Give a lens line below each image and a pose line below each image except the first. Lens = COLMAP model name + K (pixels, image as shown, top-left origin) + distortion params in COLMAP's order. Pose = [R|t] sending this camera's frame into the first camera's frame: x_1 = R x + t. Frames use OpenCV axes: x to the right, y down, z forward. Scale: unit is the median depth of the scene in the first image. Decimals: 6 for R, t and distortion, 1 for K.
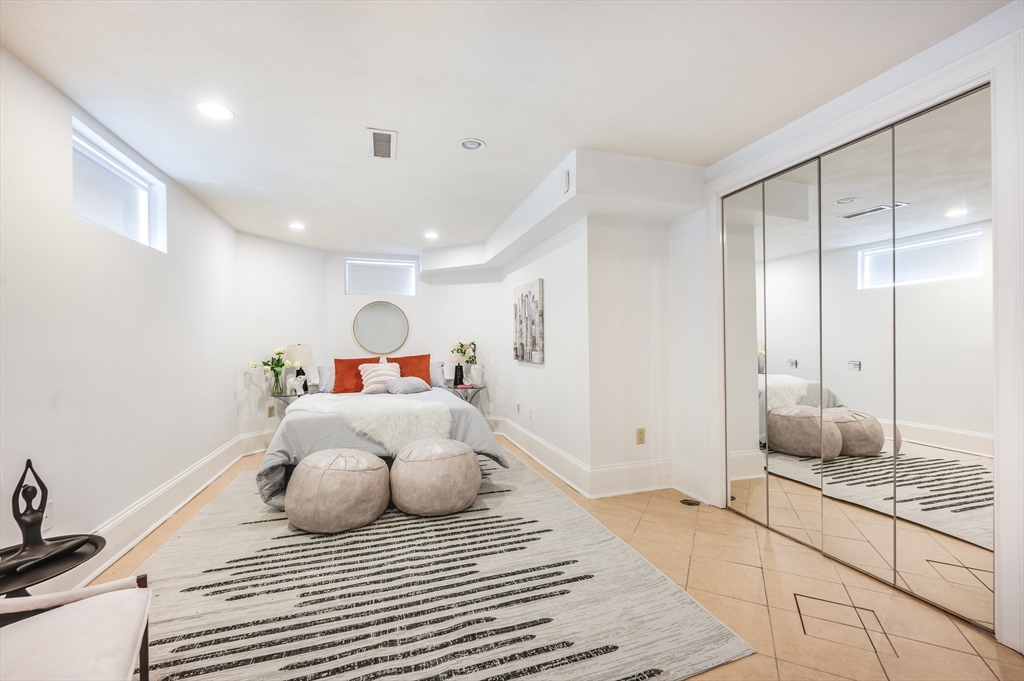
lens RADIAL K [[412.1, 0, 509.1], [0, 412.1, 344.9], [0, 0, 1]] dist [-0.002541, 0.000235]
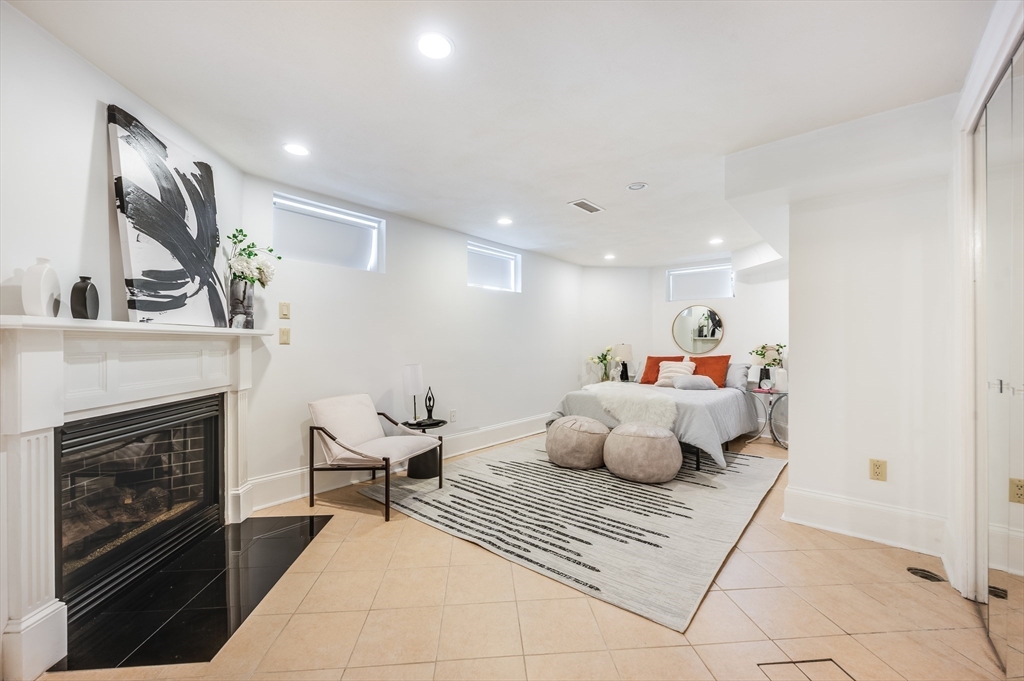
lens RADIAL K [[412.1, 0, 509.1], [0, 412.1, 344.9], [0, 0, 1]] dist [-0.002541, 0.000235]
pose [[0.521999, 0.013624, -0.852838, 0.805670], [-0.011053, 0.999897, 0.009208, -0.012208], [0.852875, 0.004620, 0.522095, 0.022679]]
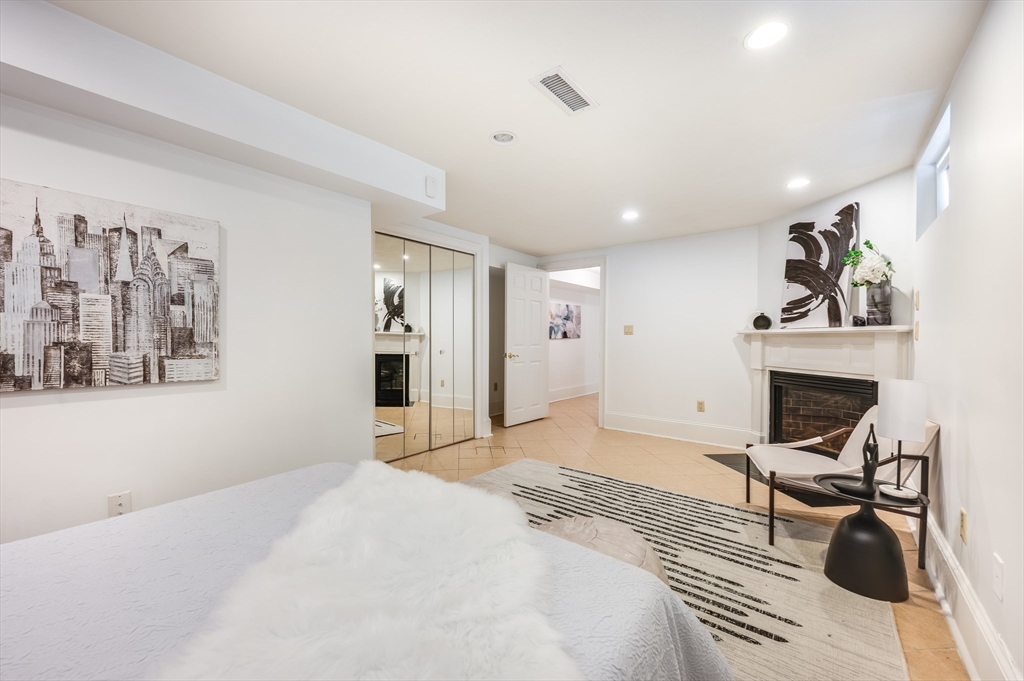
lens RADIAL K [[412.1, 0, 509.1], [0, 412.1, 344.9], [0, 0, 1]] dist [-0.002541, 0.000235]
pose [[-0.564424, -0.003873, 0.825476, -0.942536], [0.009872, 0.999886, 0.011441, -0.005411], [-0.825426, 0.014607, -0.564321, 1.609299]]
